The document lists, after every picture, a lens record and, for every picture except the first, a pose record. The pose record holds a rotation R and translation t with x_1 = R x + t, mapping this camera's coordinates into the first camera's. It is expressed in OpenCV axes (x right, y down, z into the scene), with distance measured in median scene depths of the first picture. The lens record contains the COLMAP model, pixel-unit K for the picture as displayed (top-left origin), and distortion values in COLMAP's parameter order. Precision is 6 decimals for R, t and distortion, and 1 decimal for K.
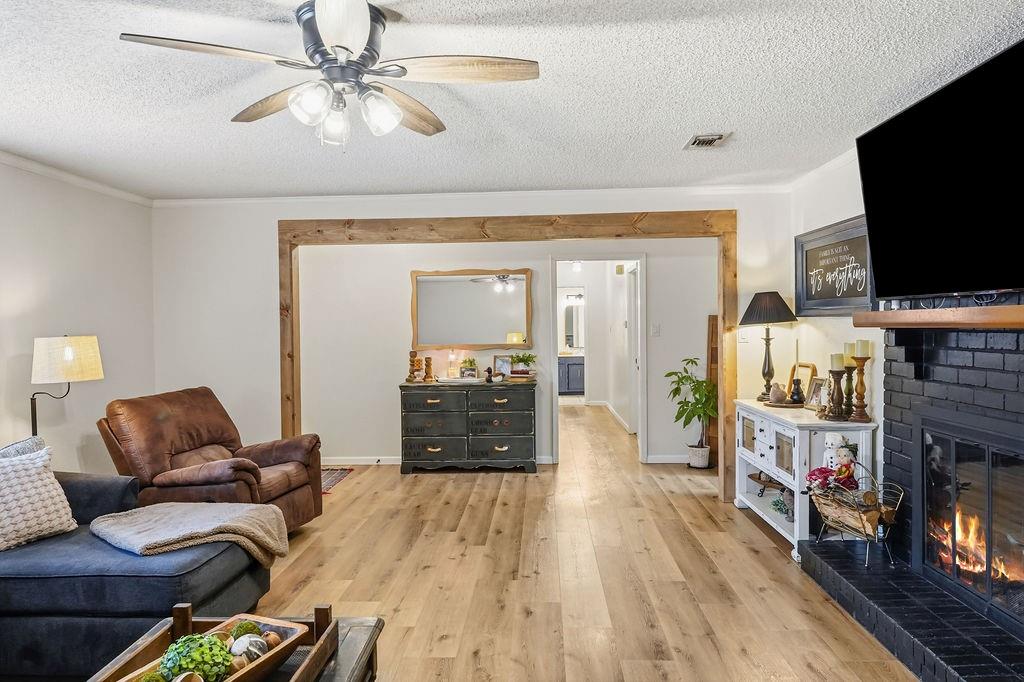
lens RADIAL K [[715.2, 0, 512.0], [0, 715.2, 341.0], [0, 0, 1]] dist [0.187776, -0.000605]
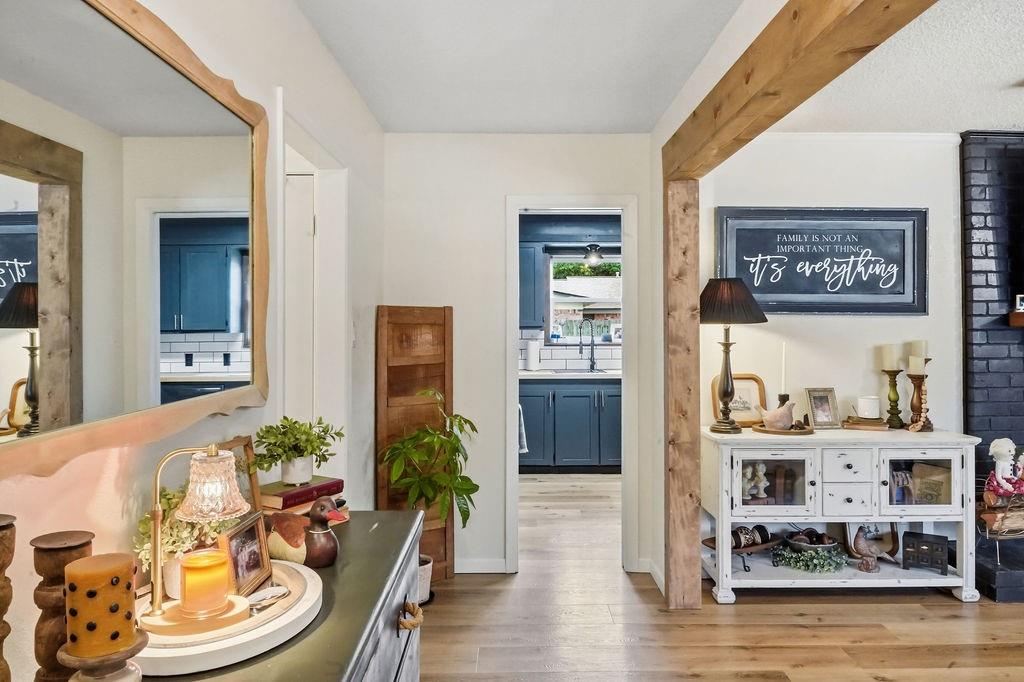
lens RADIAL K [[743.1, 0, 511.8], [0, 743.1, 314.1], [0, 0, 1]] dist [0.011634, -0.030029]
pose [[-0.042163, 0.023952, 0.998824, -0.433003], [0.023087, 0.999469, -0.022993, -0.023894], [-0.998844, 0.022091, -0.042694, 1.495383]]
